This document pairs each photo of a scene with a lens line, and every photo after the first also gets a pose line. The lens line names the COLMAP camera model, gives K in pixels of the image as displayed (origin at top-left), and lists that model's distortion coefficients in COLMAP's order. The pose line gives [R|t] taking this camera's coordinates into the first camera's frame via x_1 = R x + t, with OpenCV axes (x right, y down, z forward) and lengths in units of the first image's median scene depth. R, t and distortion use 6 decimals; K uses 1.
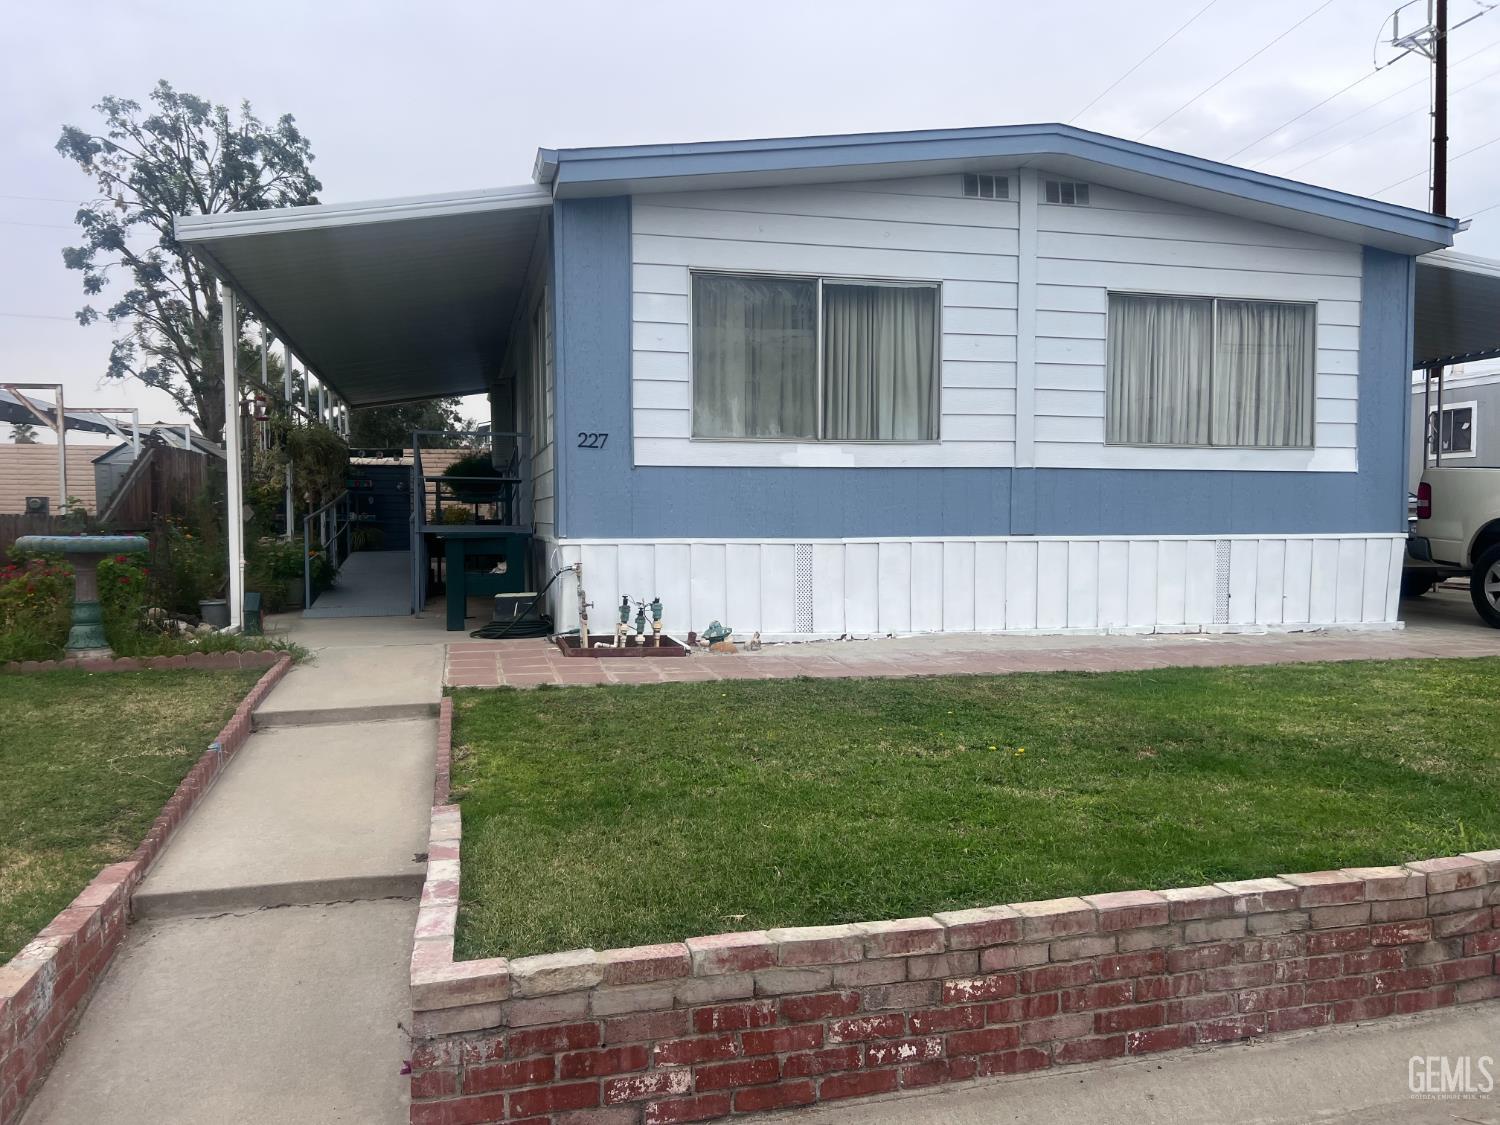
lens RADIAL K [[1113.0, 0, 749.2], [0, 1113.0, 574.9], [0, 0, 1]] dist [0.008188, -0.029724]
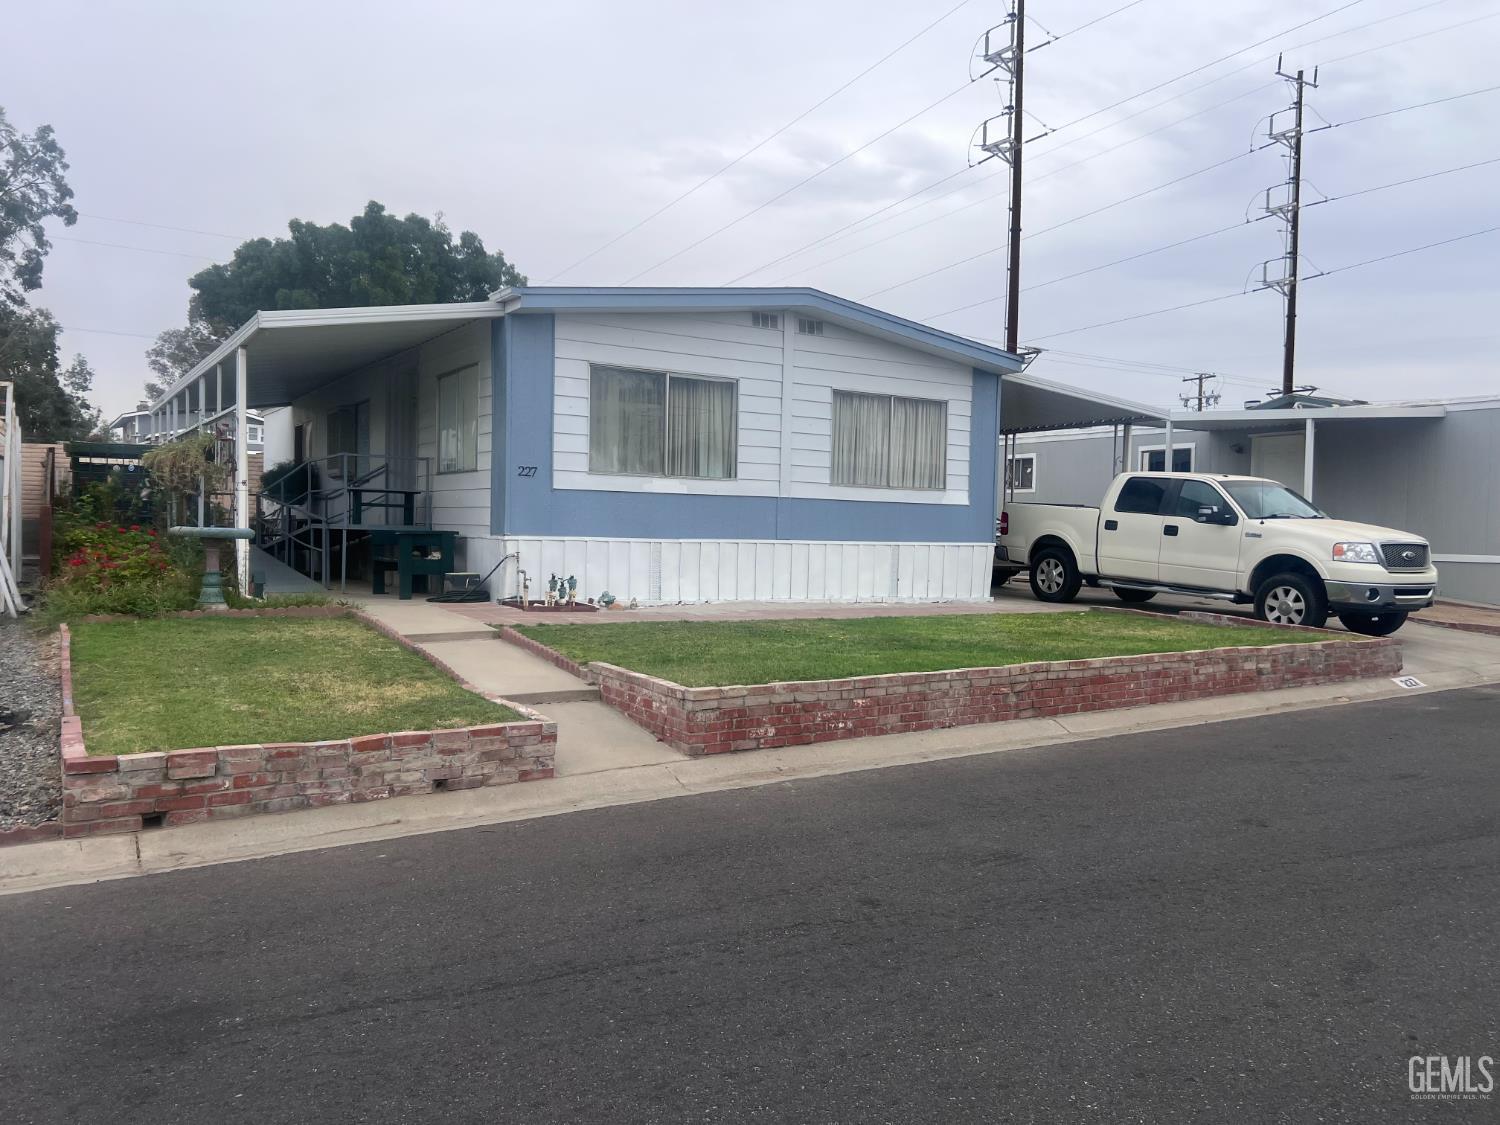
lens RADIAL K [[1113.0, 0, 749.2], [0, 1113.0, 574.9], [0, 0, 1]] dist [0.008188, -0.029724]
pose [[0.947776, 0.009294, 0.318802, -0.314619], [-0.006749, 0.999936, -0.009088, 0.030079], [-0.318866, 0.006462, 0.947778, -0.502033]]
